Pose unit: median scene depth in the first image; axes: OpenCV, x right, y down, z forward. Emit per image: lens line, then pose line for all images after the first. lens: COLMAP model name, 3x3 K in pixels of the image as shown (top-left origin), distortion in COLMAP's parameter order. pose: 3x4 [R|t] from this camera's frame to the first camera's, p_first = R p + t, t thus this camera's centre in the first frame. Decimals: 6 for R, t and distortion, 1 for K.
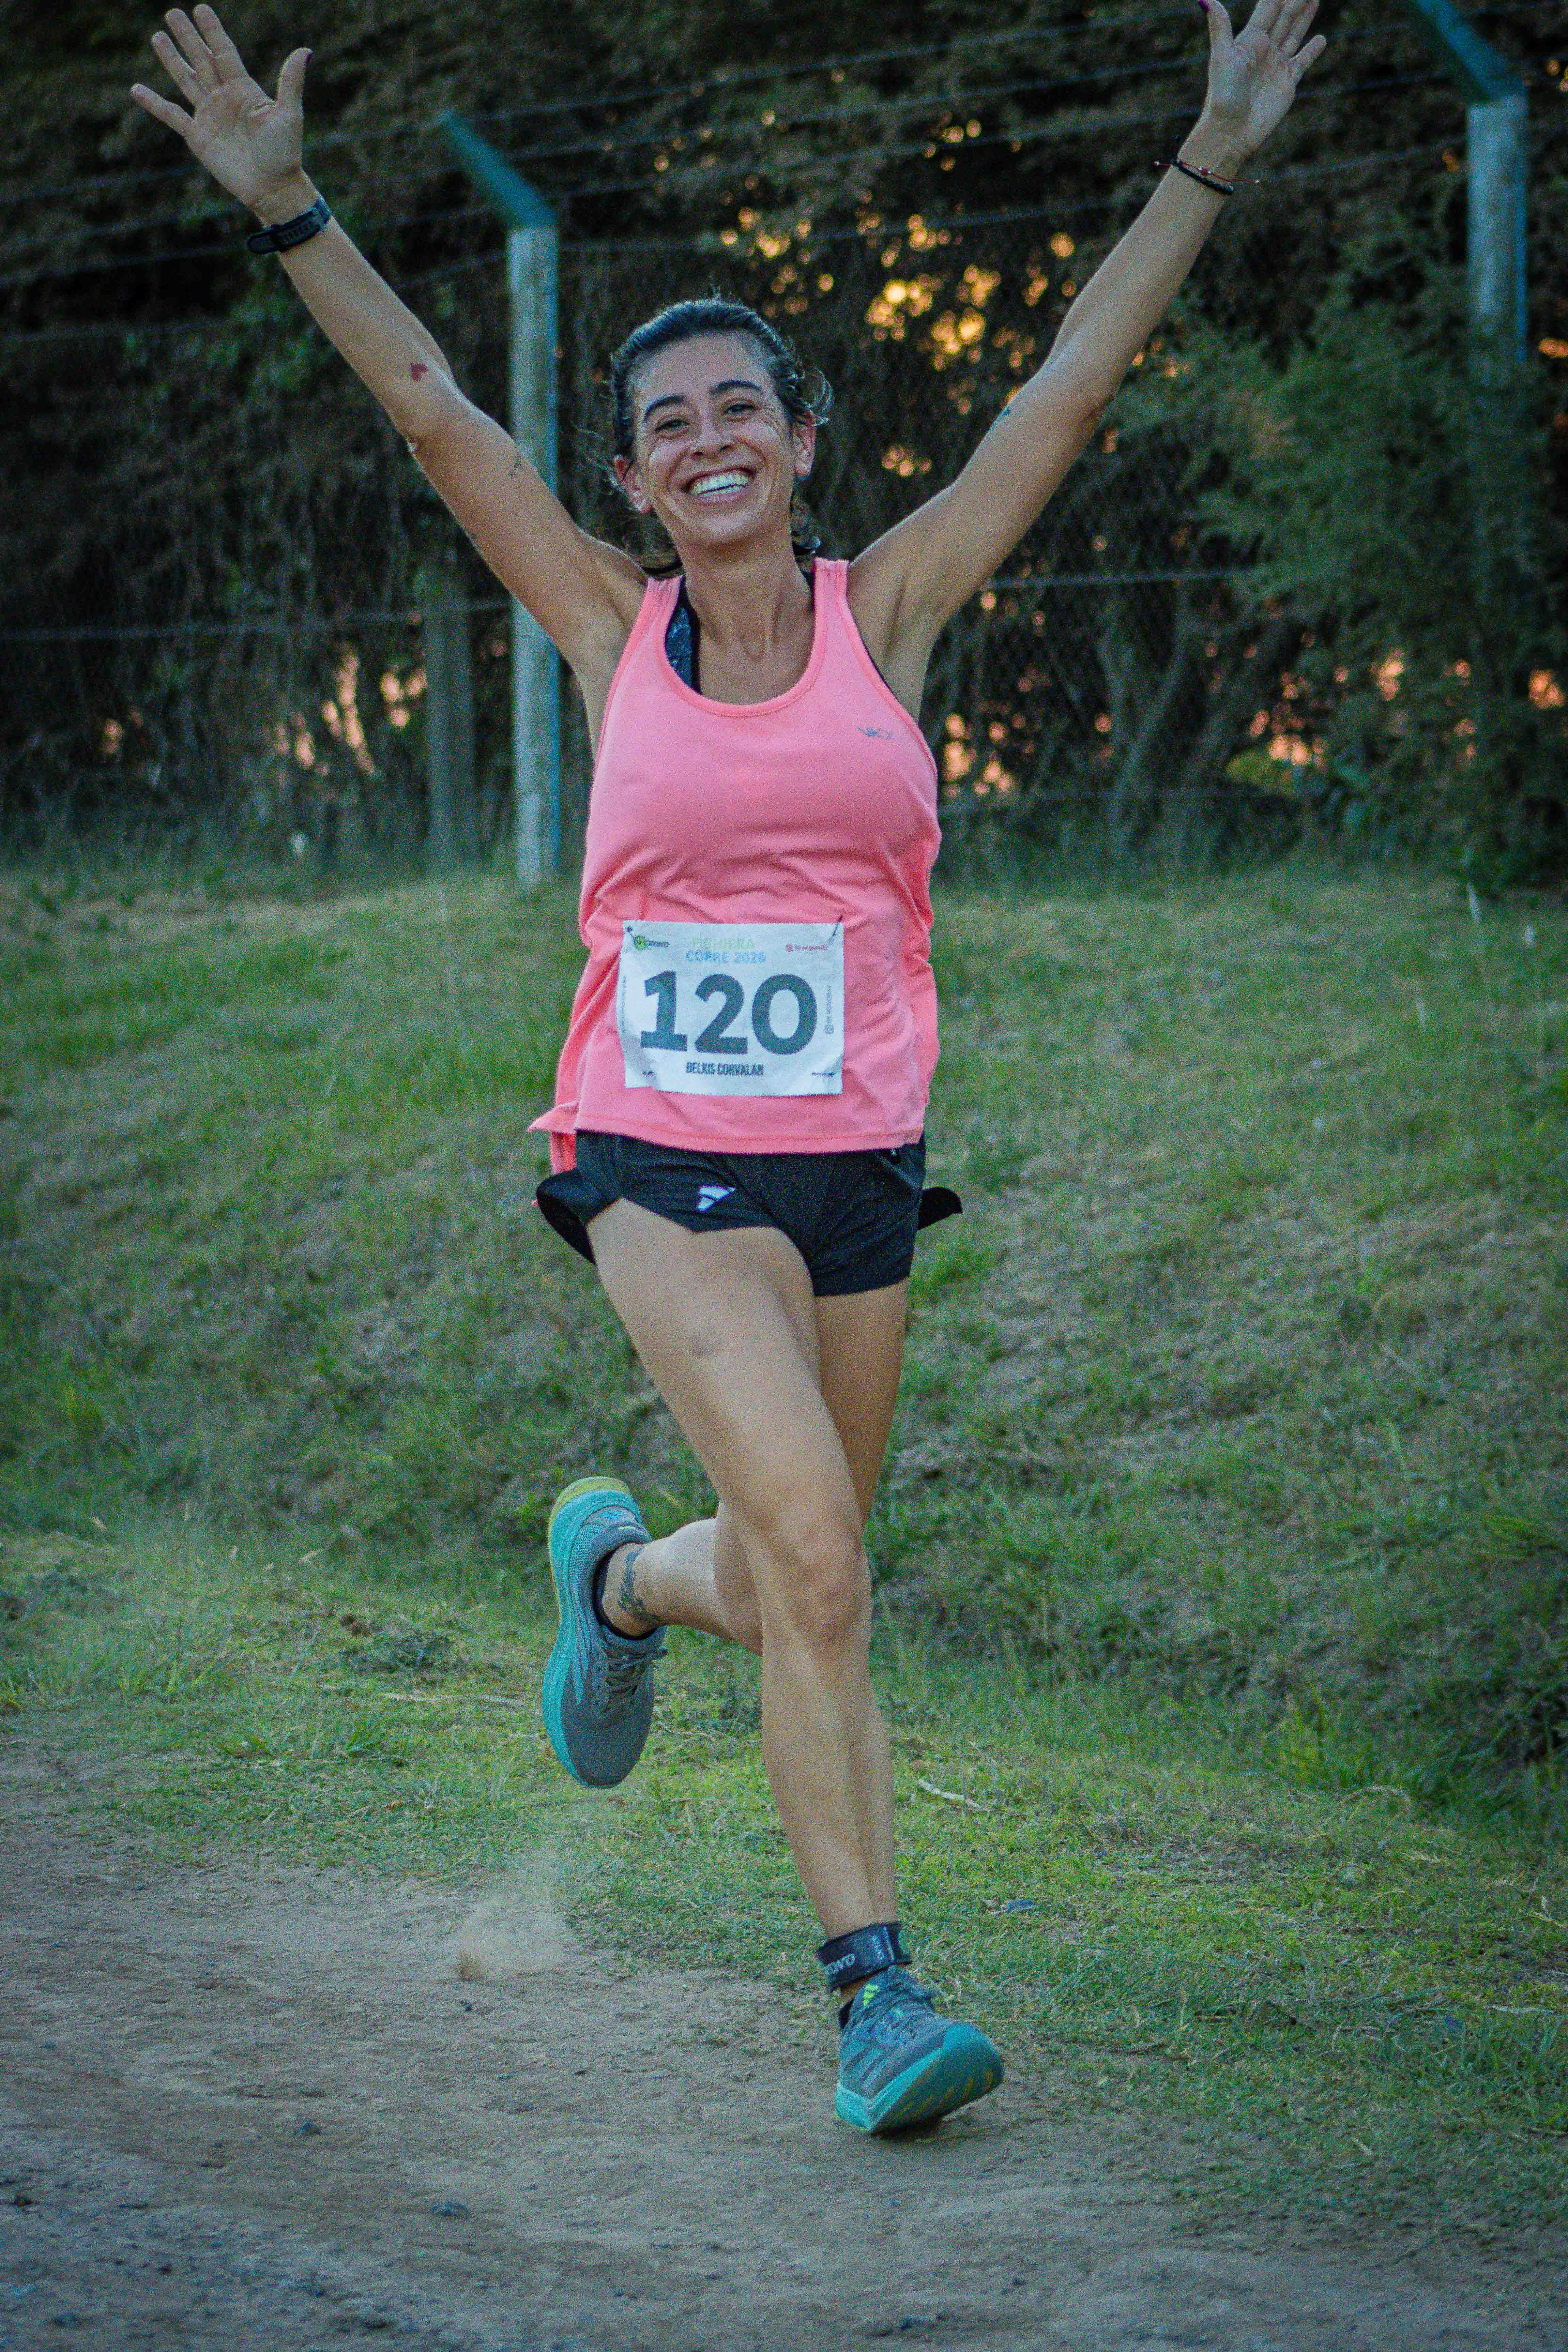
lens RADIAL K [[9448.9, 0, 782.3], [0, 9448.9, 1623.5], [0, 0, 1]] dist [0.103098, -0.720070]
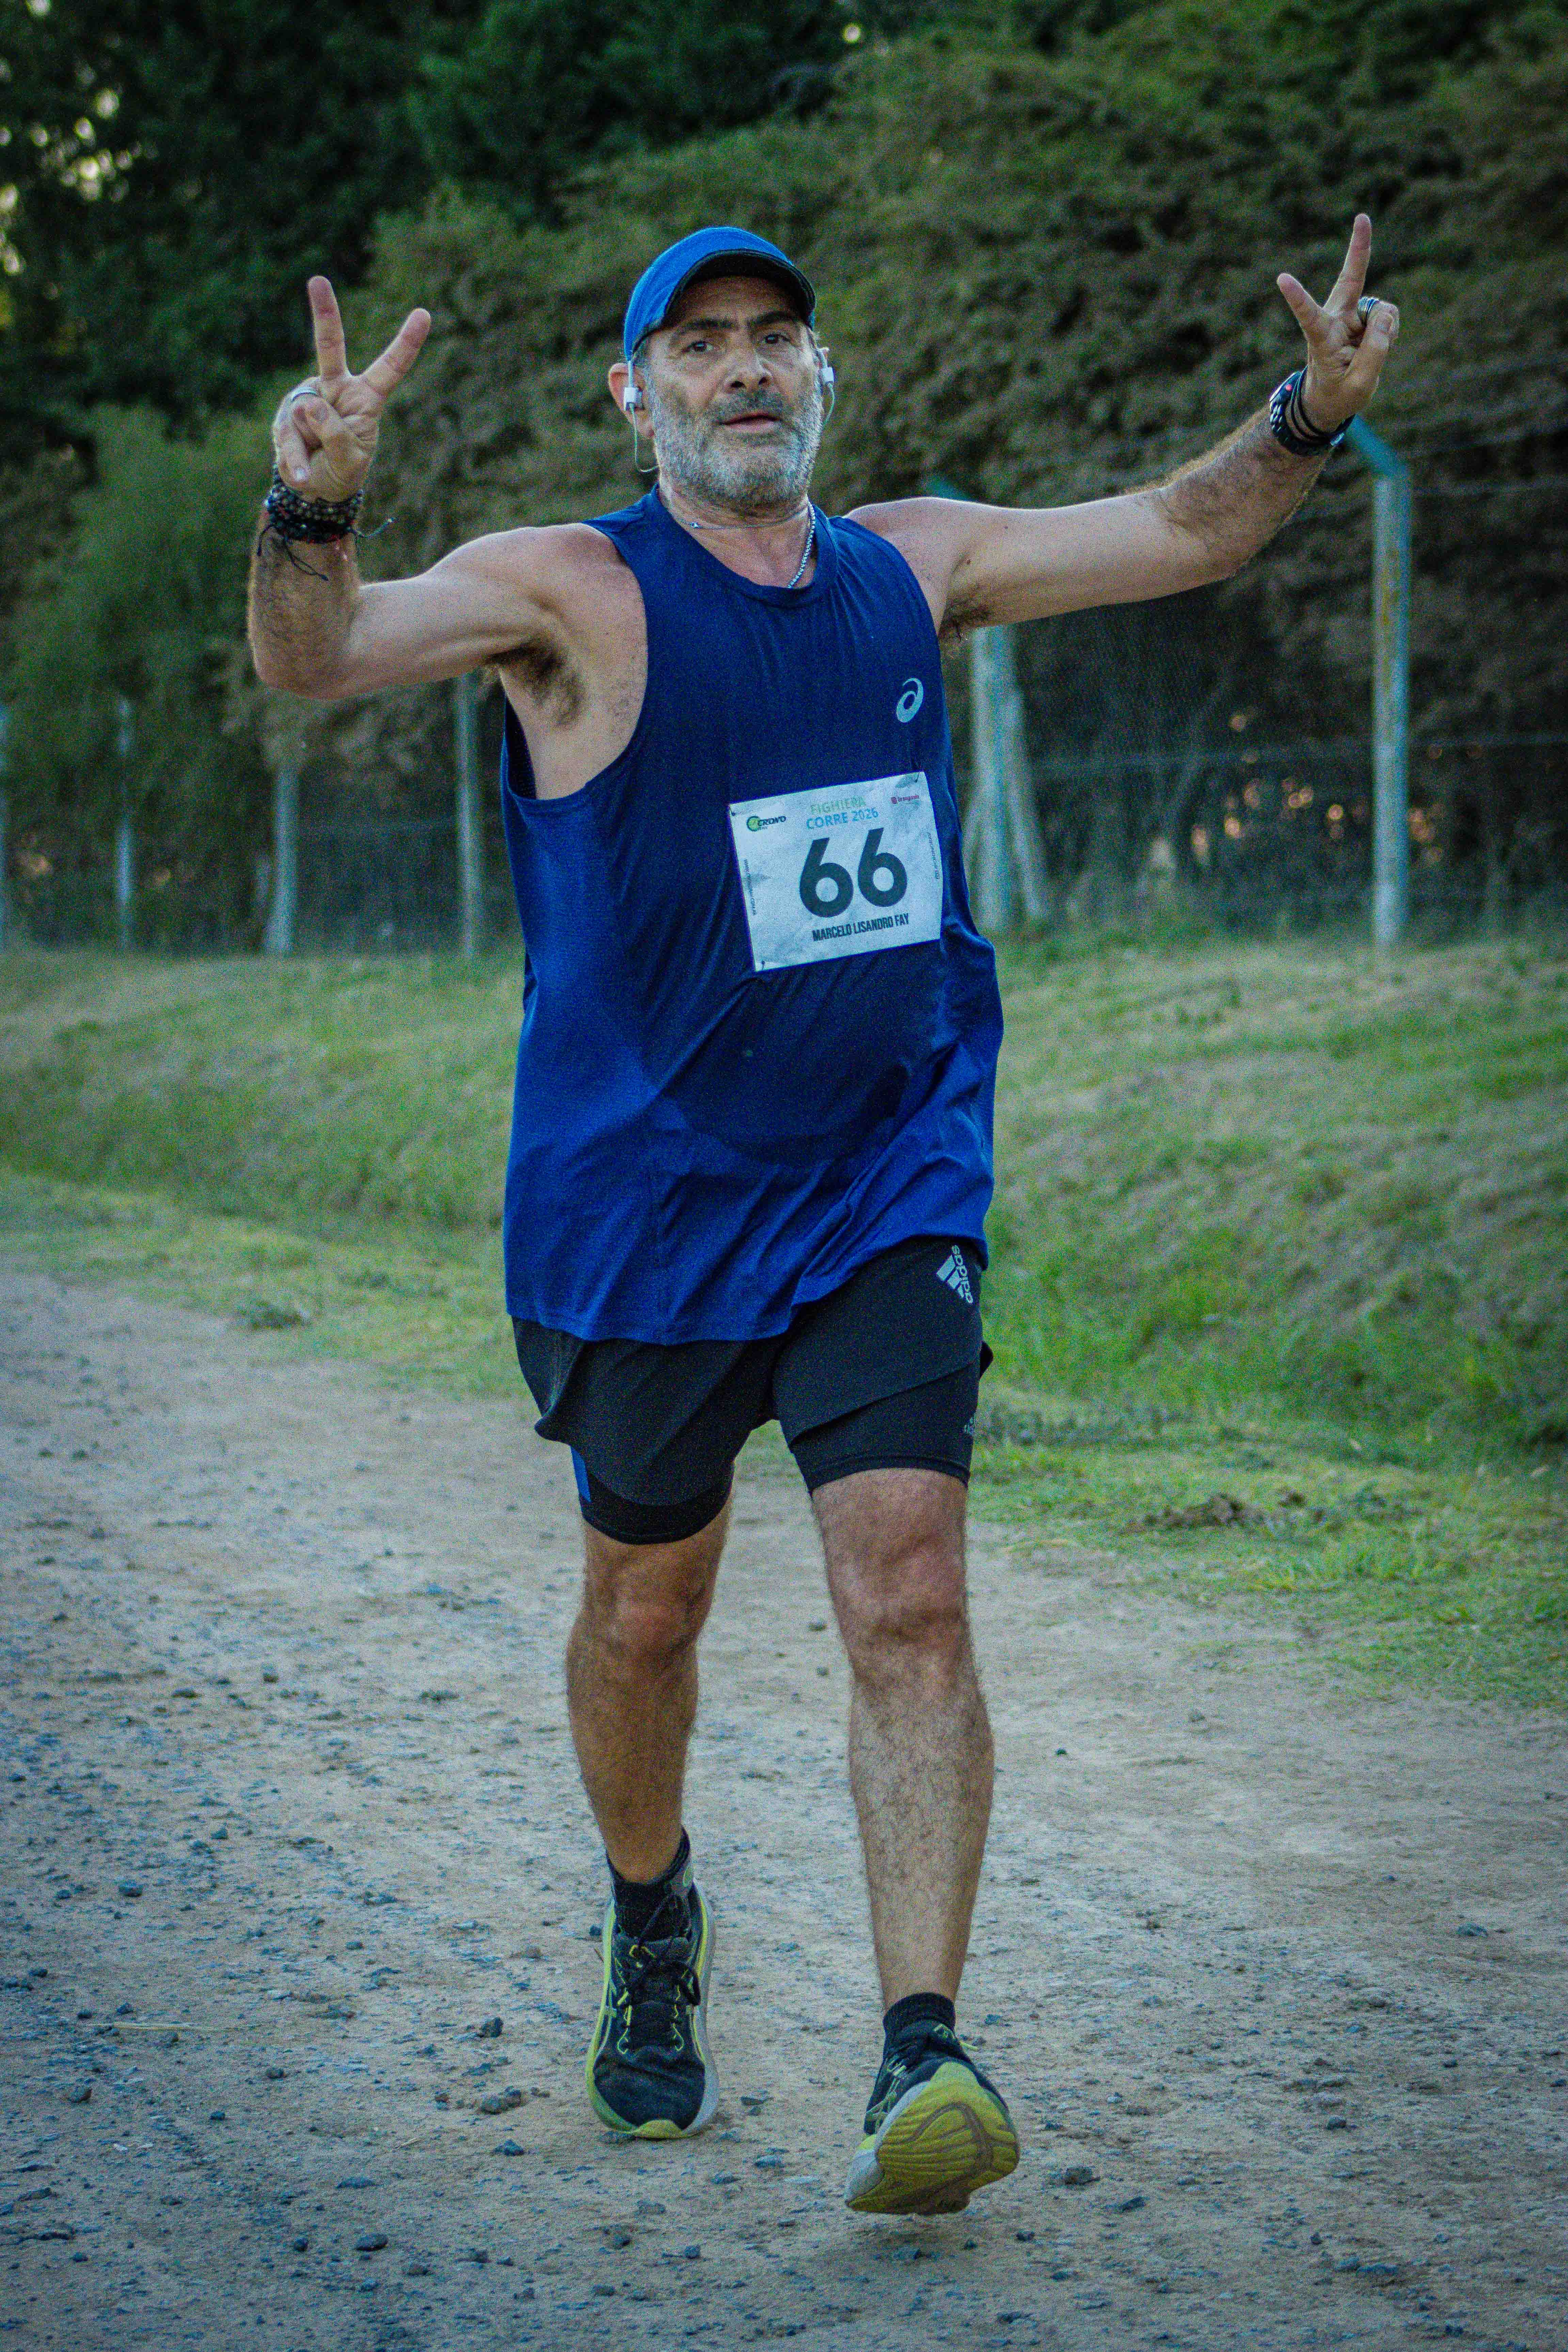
lens RADIAL K [[8533.7, 0, 784.0], [0, 8533.7, 1176.0], [0, 0, 1]] dist [0.177074, -1.966487]
pose [[0.982602, -0.008340, -0.185537, 0.038536], [-0.001616, 0.998569, -0.053445, 0.009051], [0.185717, 0.052815, 0.981183, -0.073946]]
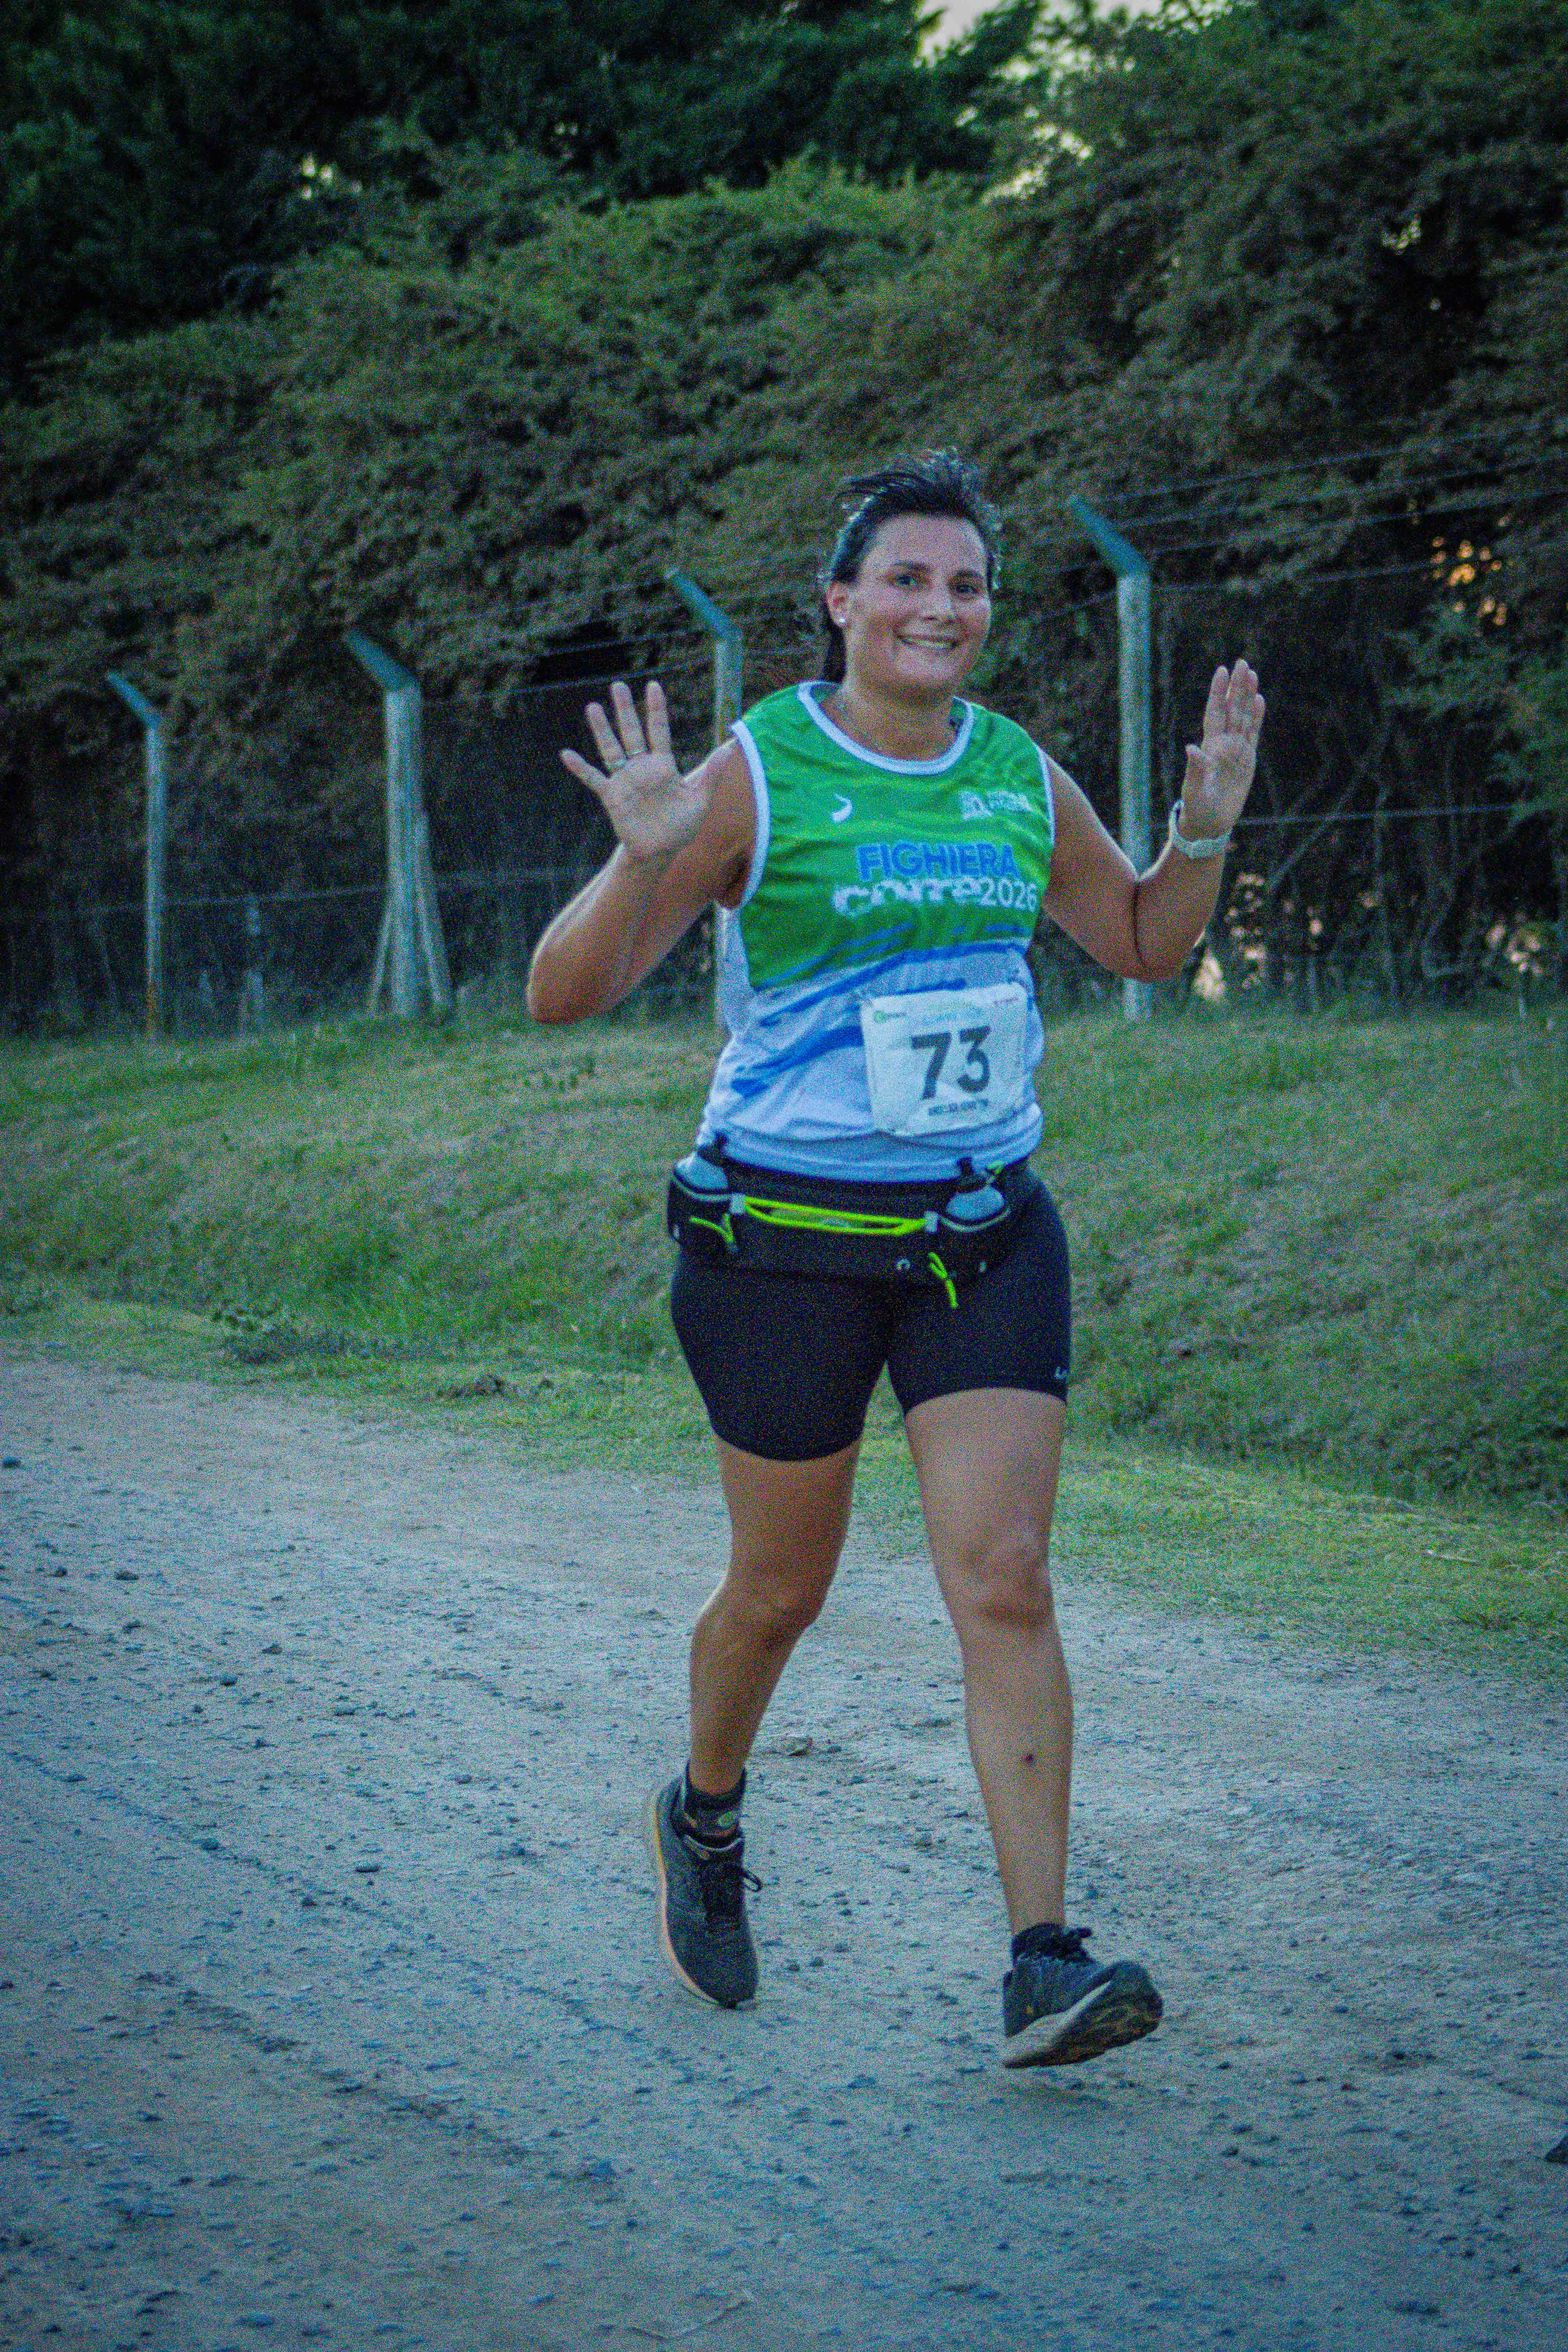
lens RADIAL K [[8505.6, 0, 939.8], [0, 8505.6, 1347.0], [0, 0, 1]] dist [0.556085, -11.752299]
pose [[0.994192, -0.002051, -0.107598, 0.108147], [-0.003197, 0.998814, -0.048582, 0.045043], [0.107570, 0.048644, 0.993007, -0.385540]]
